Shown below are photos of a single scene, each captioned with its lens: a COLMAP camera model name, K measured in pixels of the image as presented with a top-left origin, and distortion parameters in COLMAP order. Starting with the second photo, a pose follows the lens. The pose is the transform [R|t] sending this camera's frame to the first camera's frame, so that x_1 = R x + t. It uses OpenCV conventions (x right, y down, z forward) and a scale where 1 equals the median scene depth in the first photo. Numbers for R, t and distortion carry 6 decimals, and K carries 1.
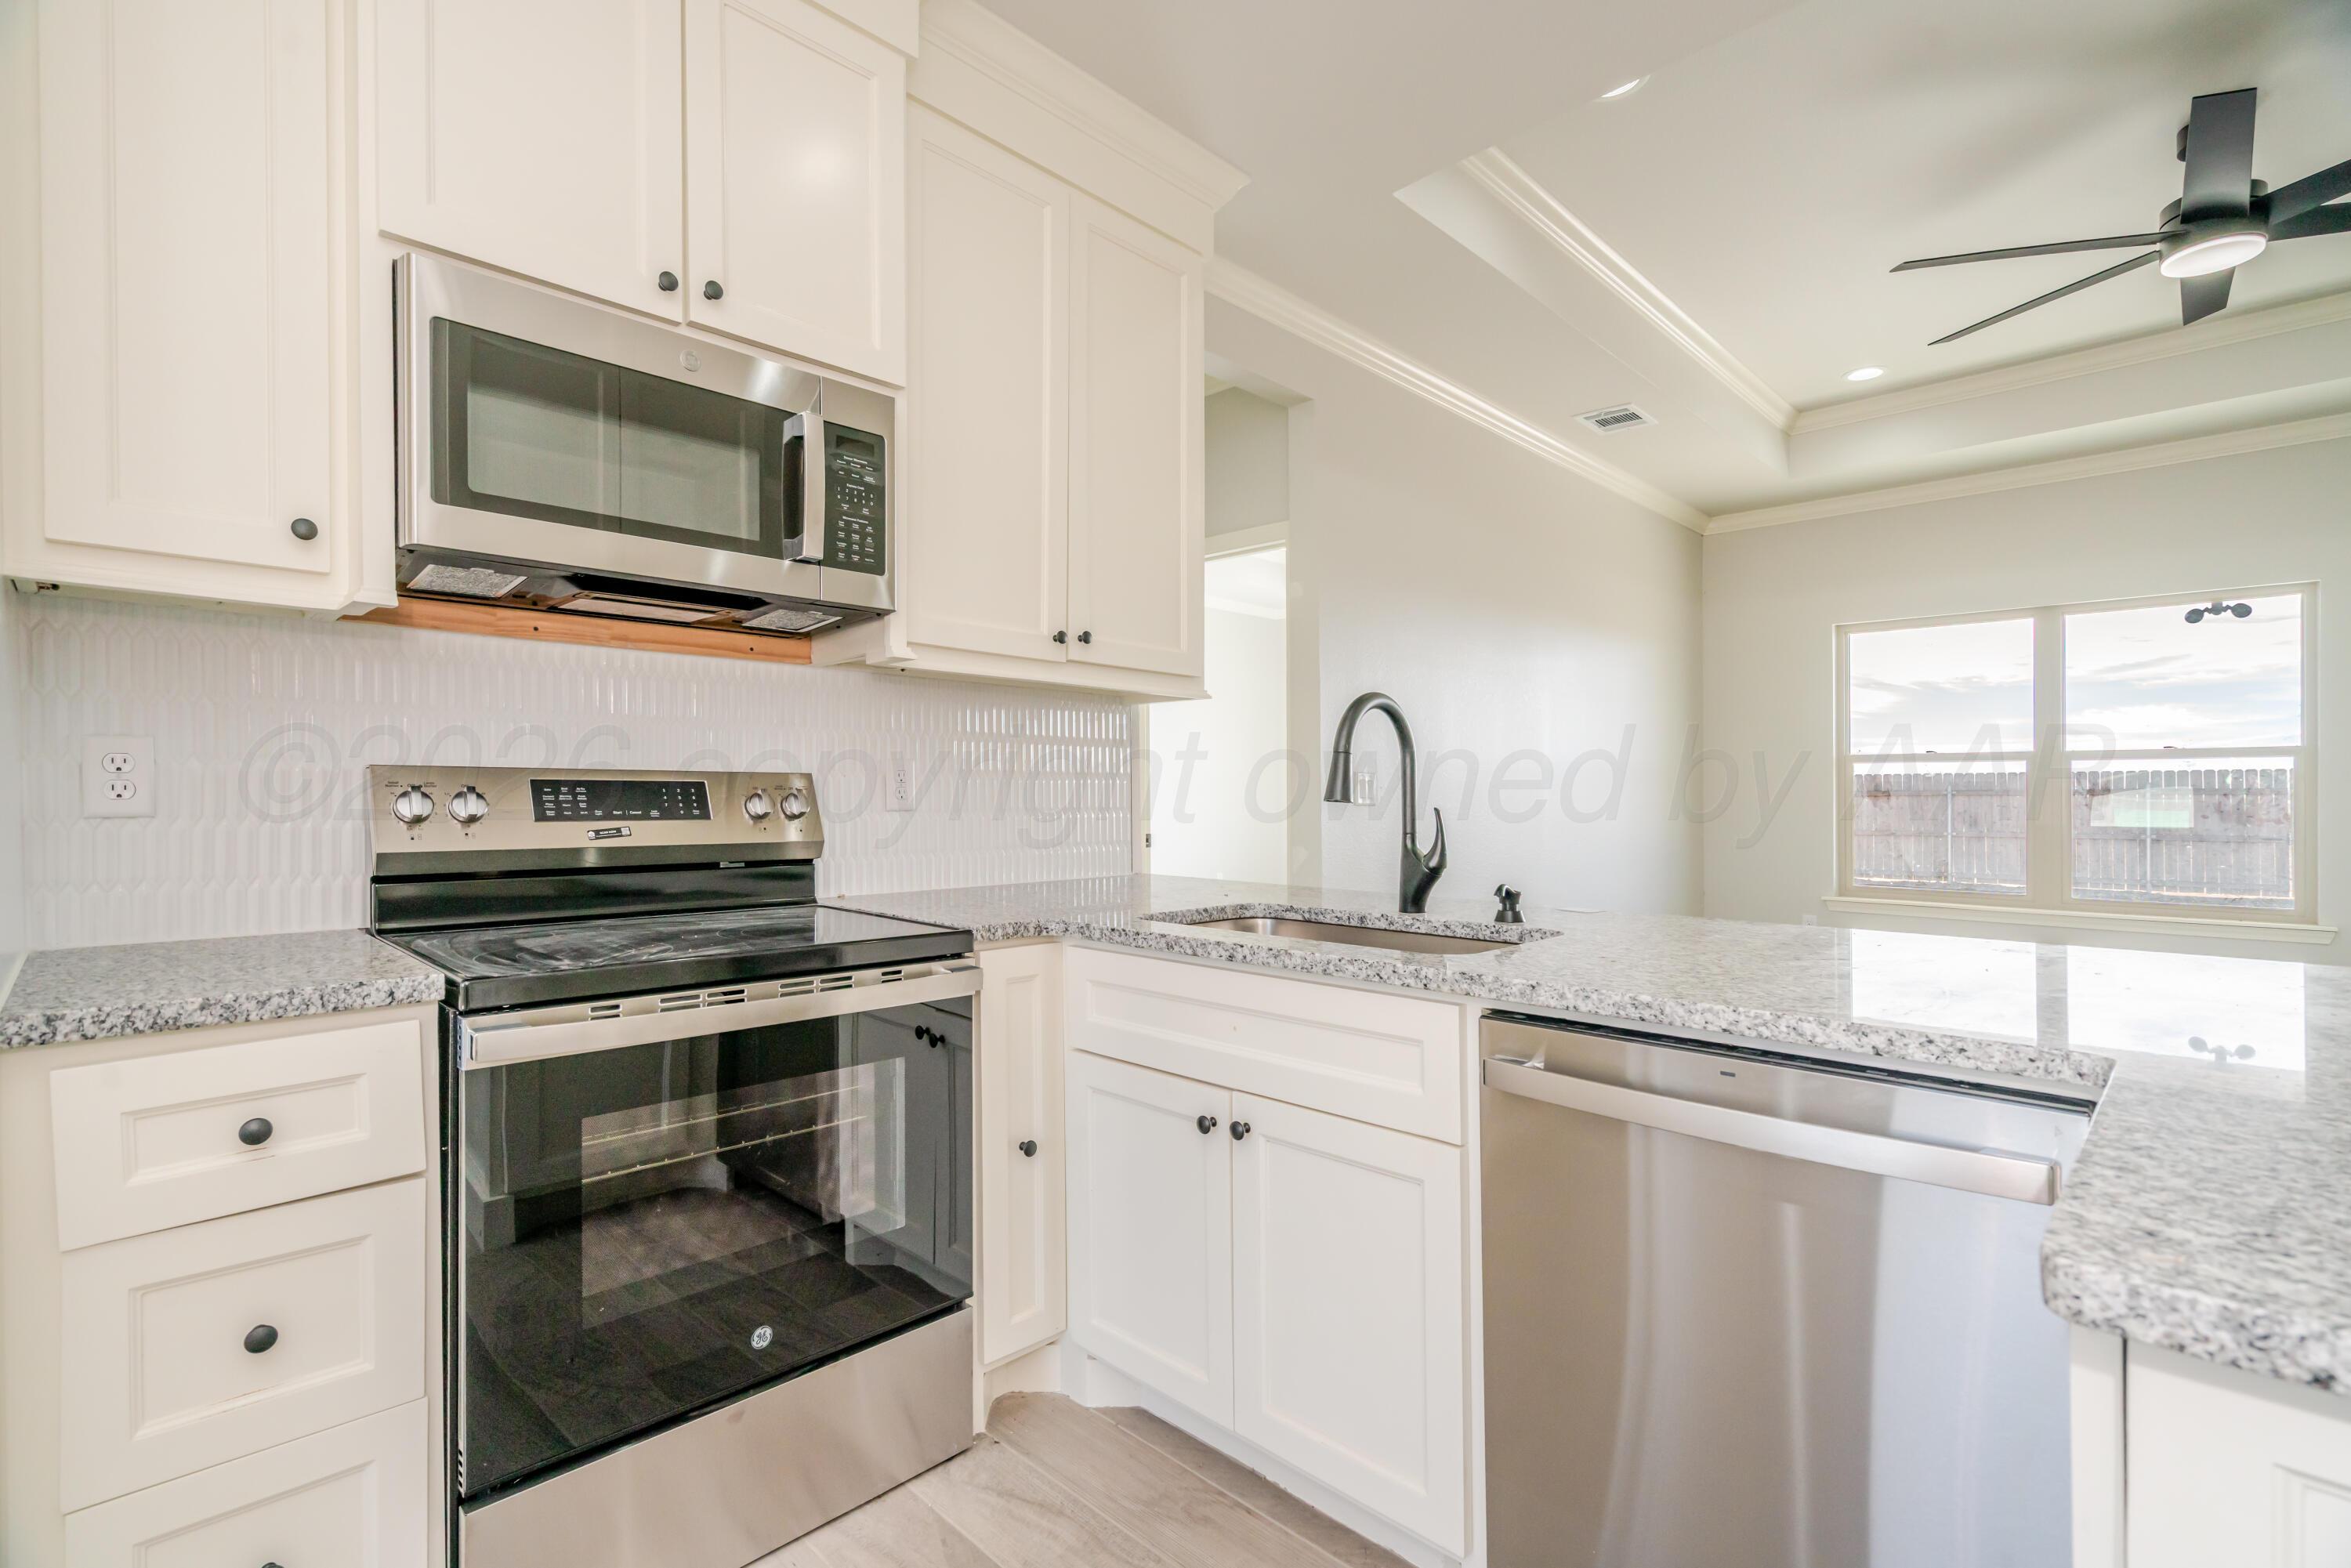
lens RADIAL K [[1068.7, 0, 1190.0], [0, 1068.7, 778.3], [0, 0, 1]] dist [0.002214, 0.001384]
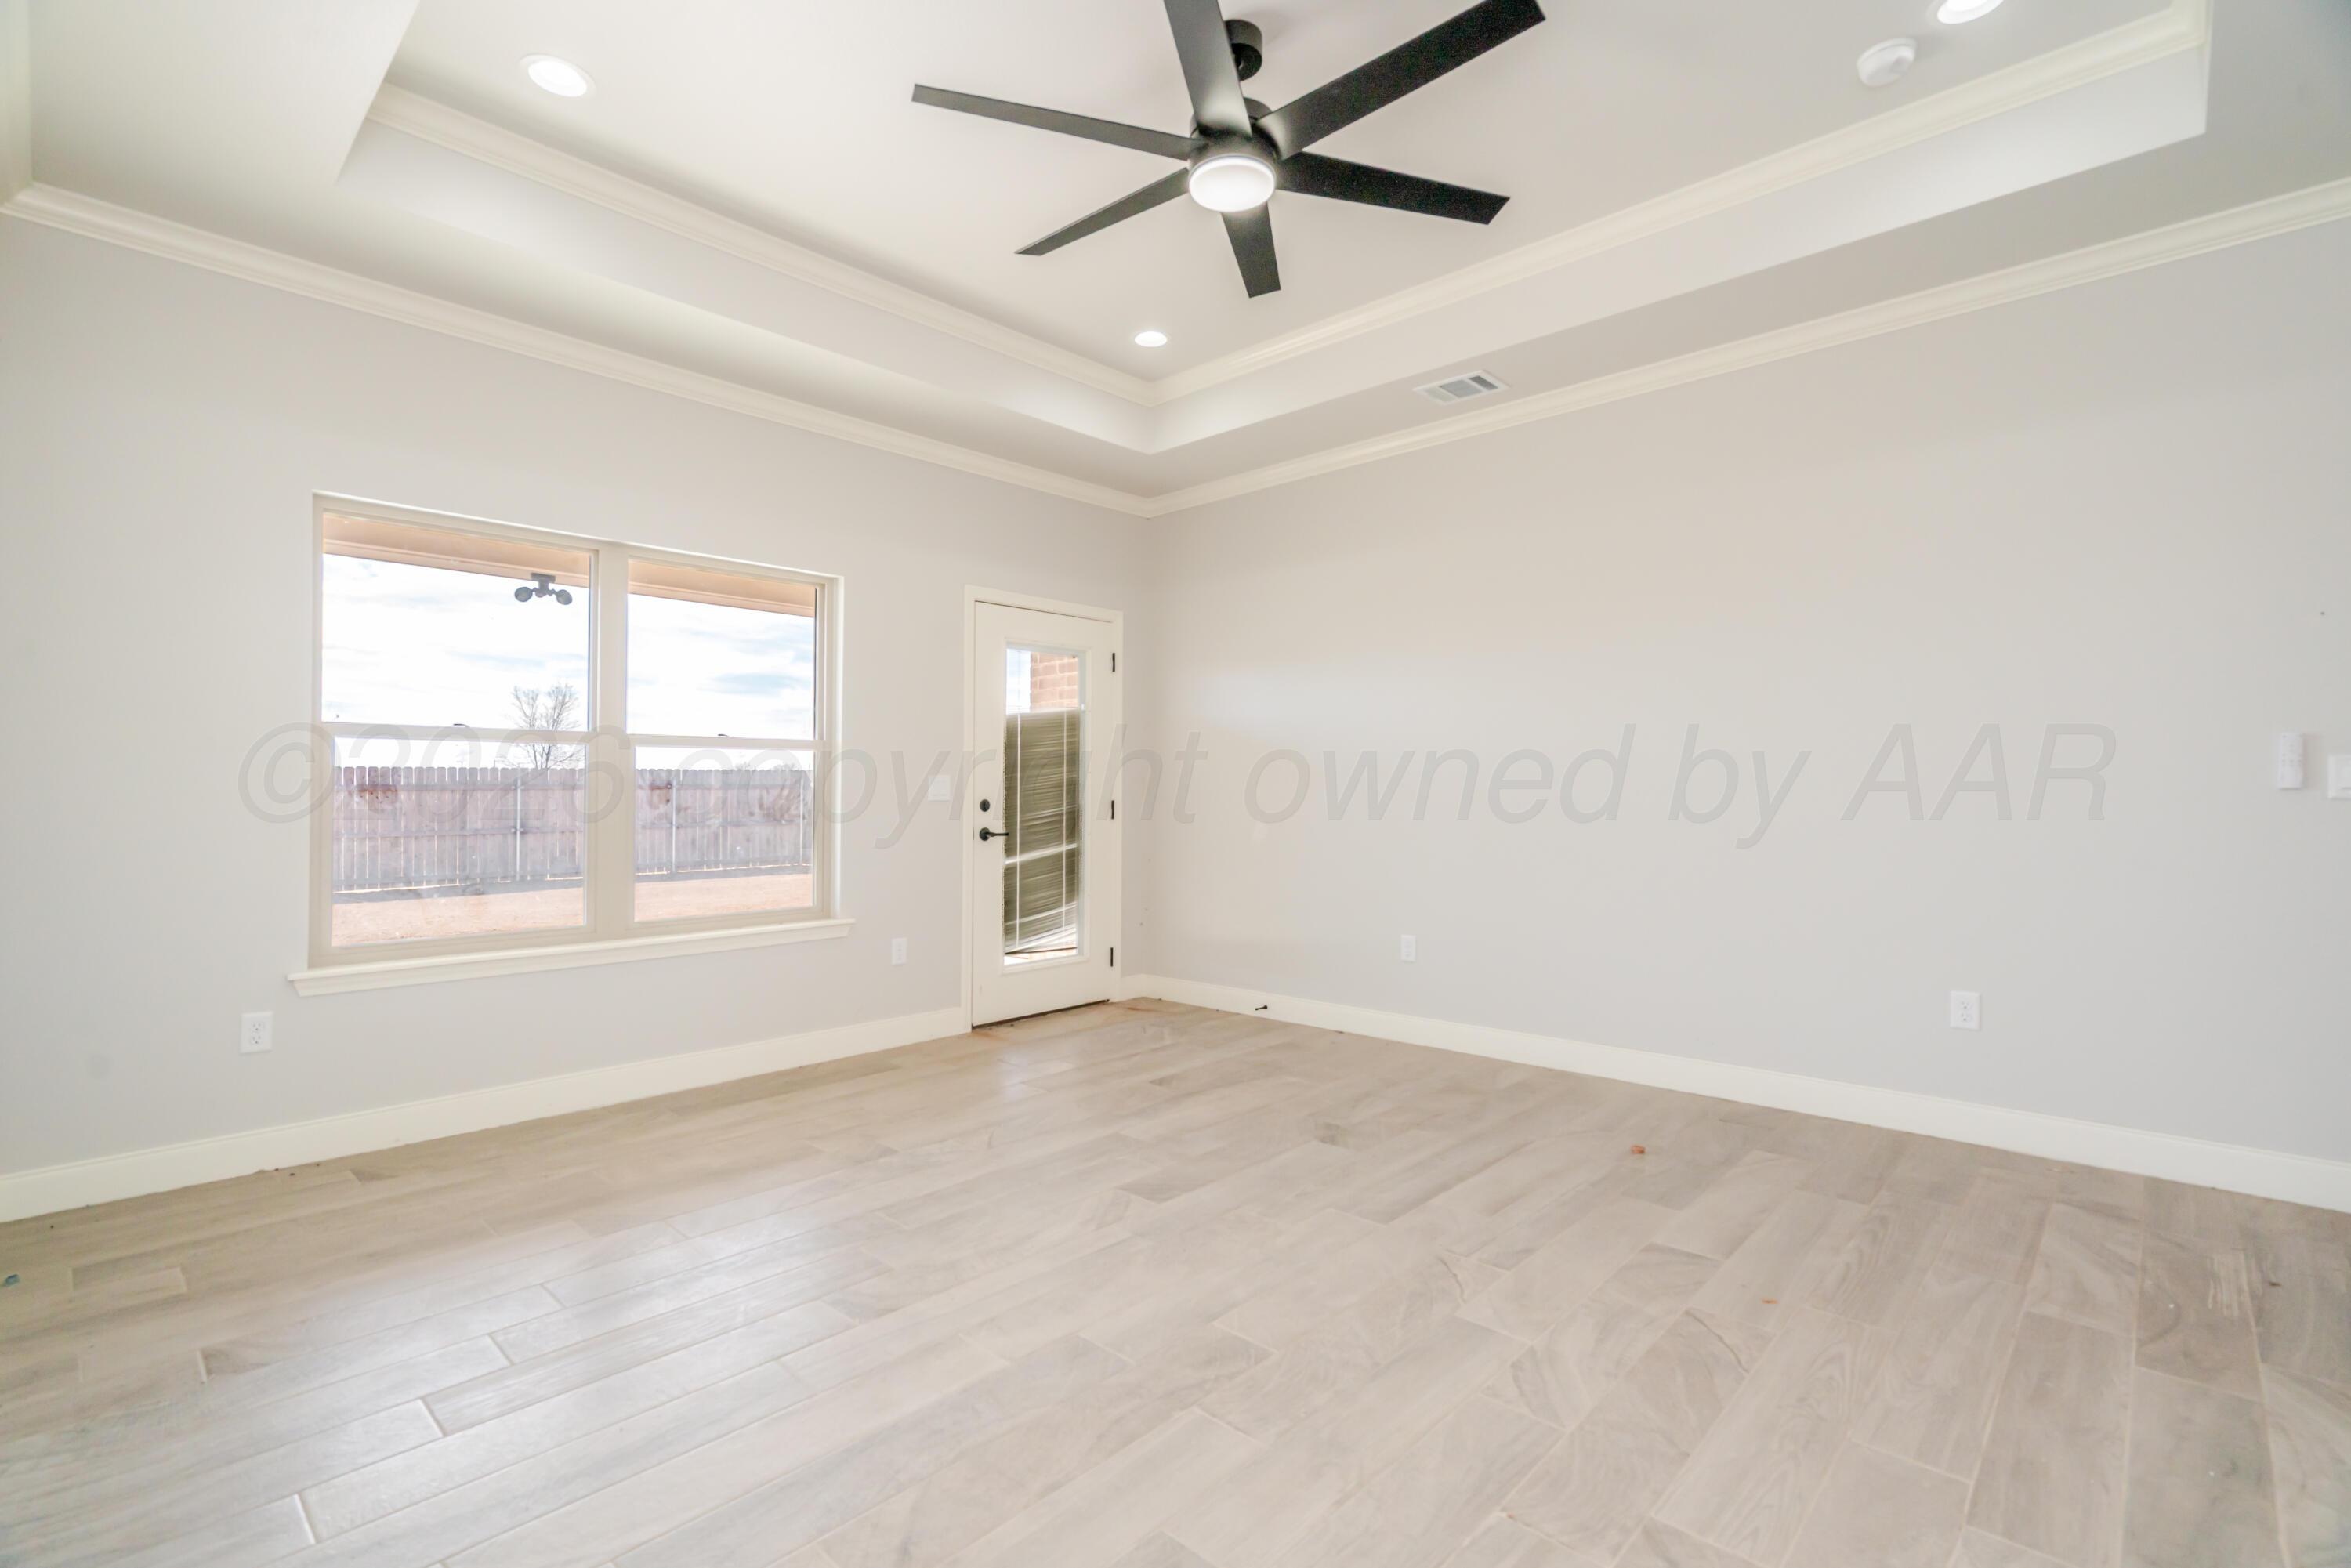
lens RADIAL K [[1068.7, 0, 1168.6], [0, 1068.7, 781.7], [0, 0, 1]] dist [0.002214, 0.001384]
pose [[0.002062, 0.004877, 0.999986, 0.117832], [-0.012292, 0.999913, -0.004851, 0.023180], [-0.999922, -0.012282, 0.002122, 1.767573]]
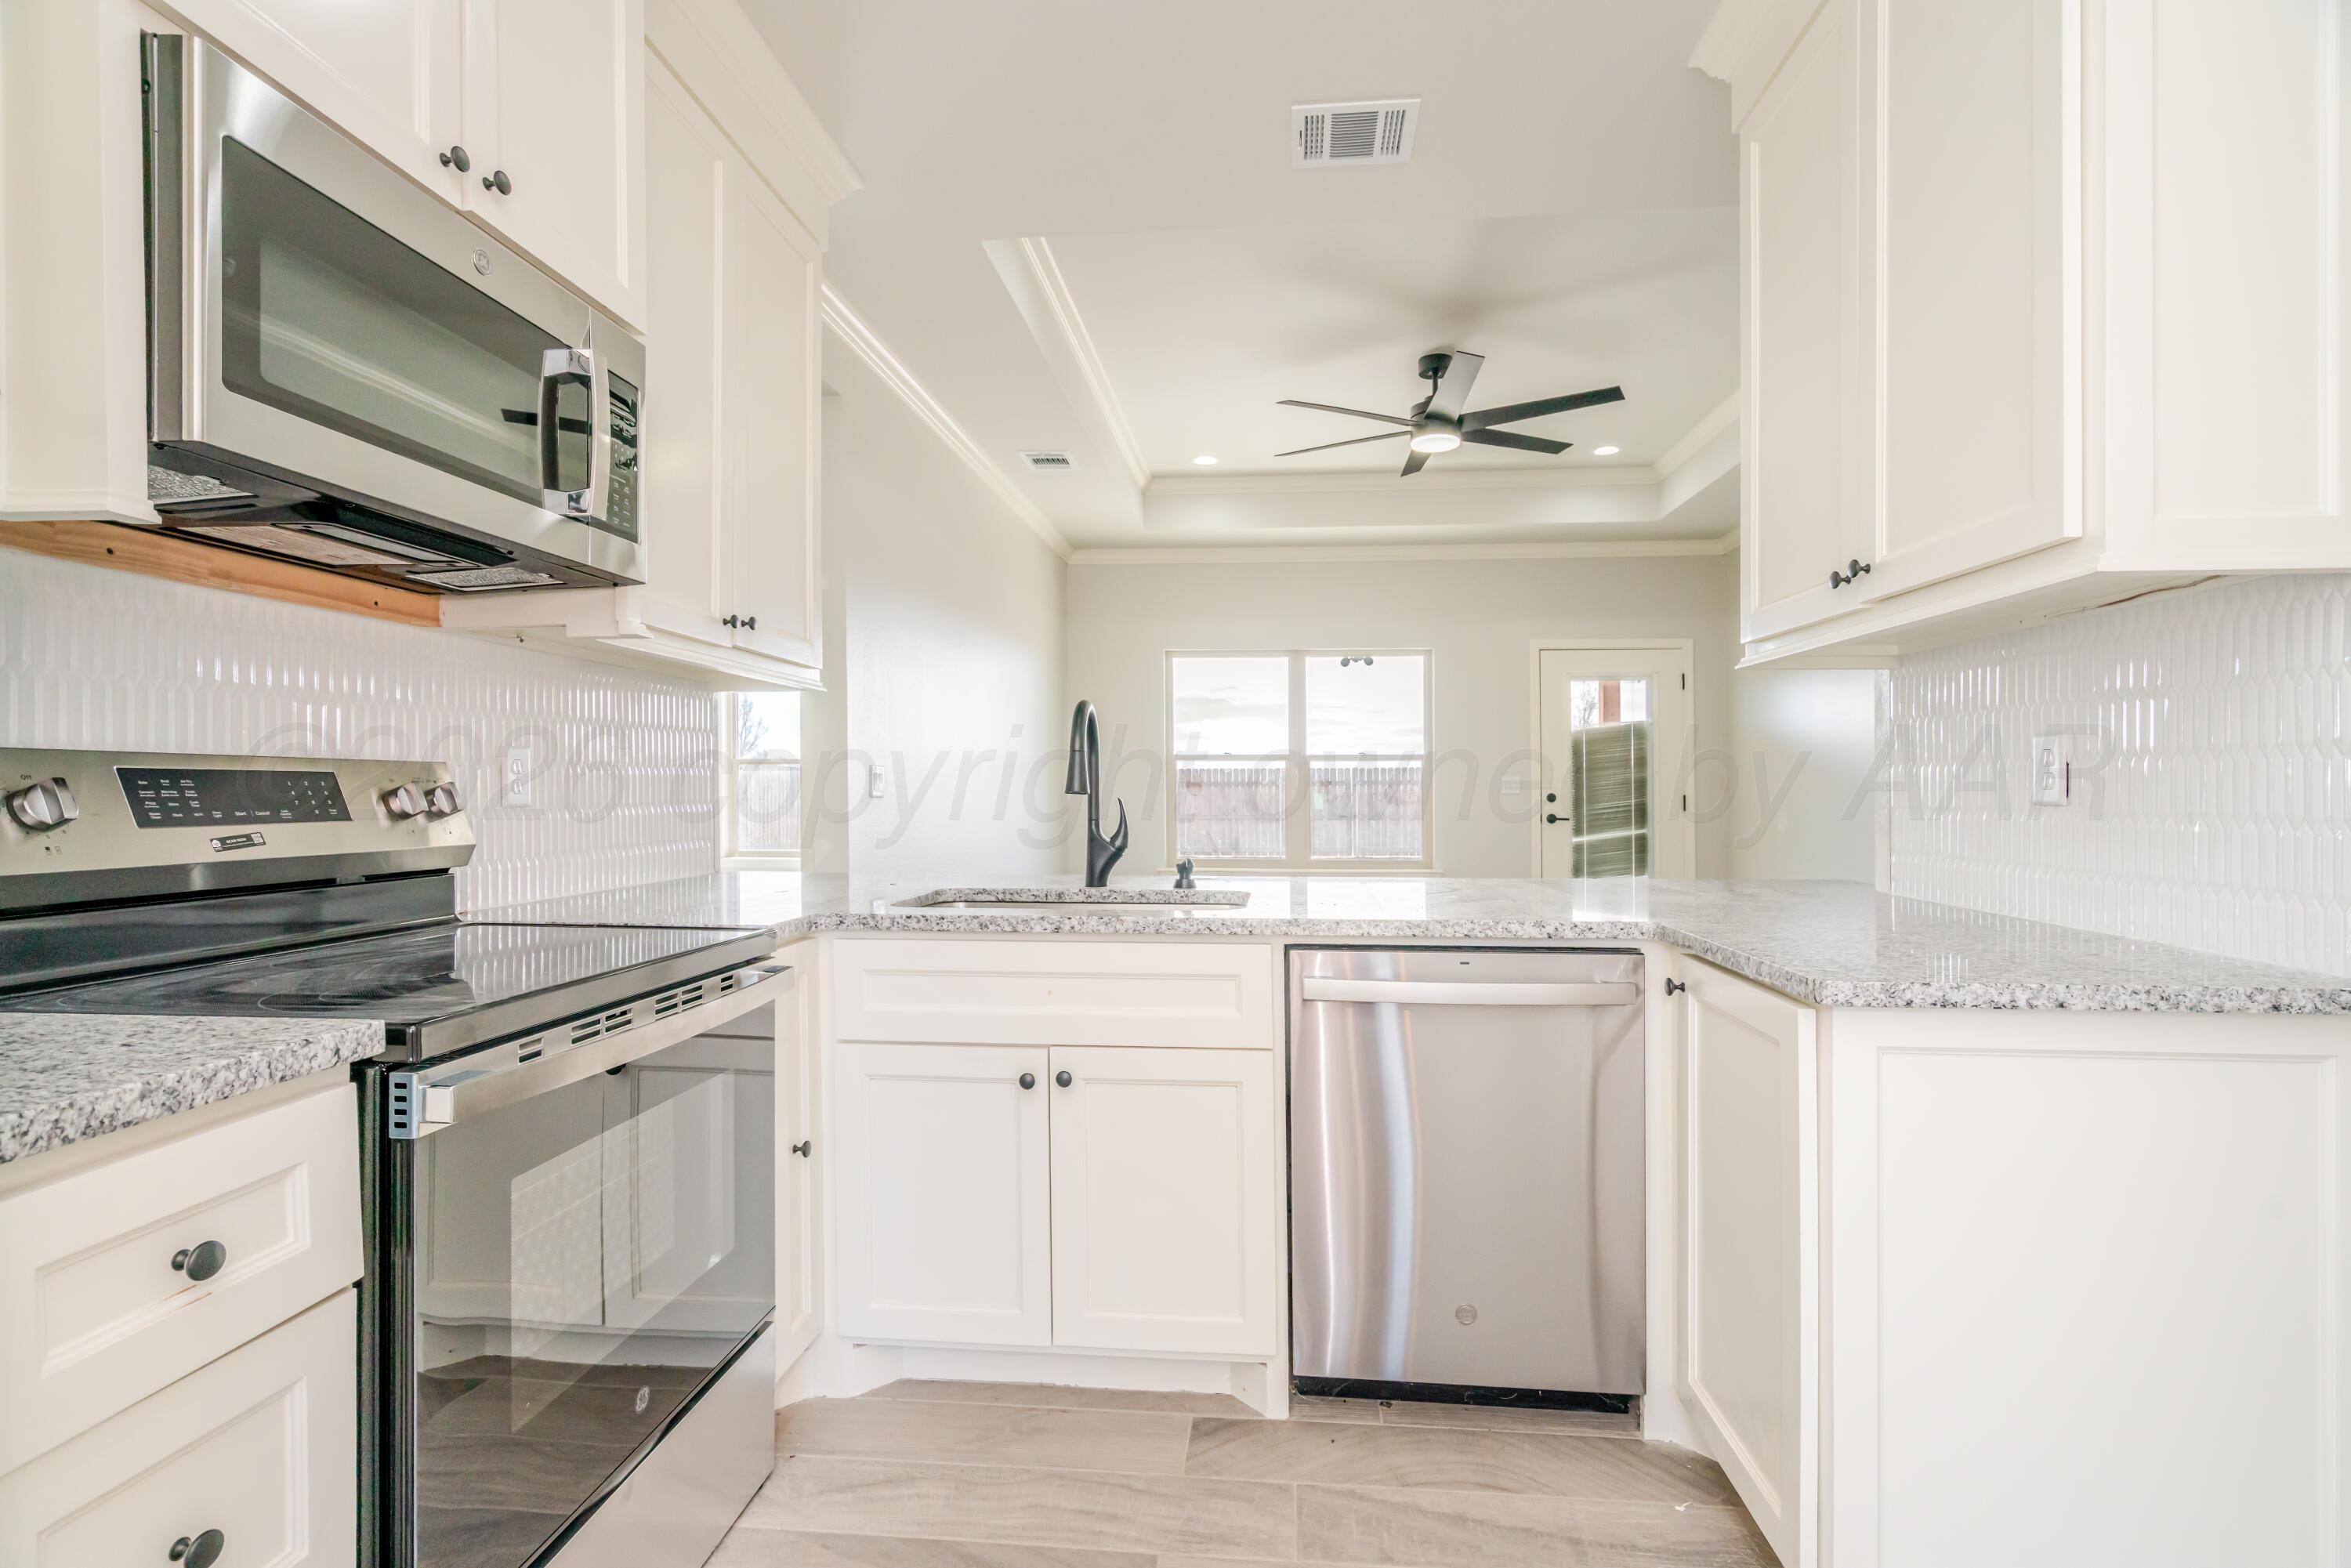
lens RADIAL K [[1068.7, 0, 1209.2], [0, 1068.7, 756.7], [0, 0, 1]] dist [0.002214, 0.001384]
pose [[0.771492, 0.016308, 0.636030, -0.487309], [-0.008991, 0.999851, -0.014731, -0.002273], [-0.636175, 0.005647, 0.771524, 0.007850]]
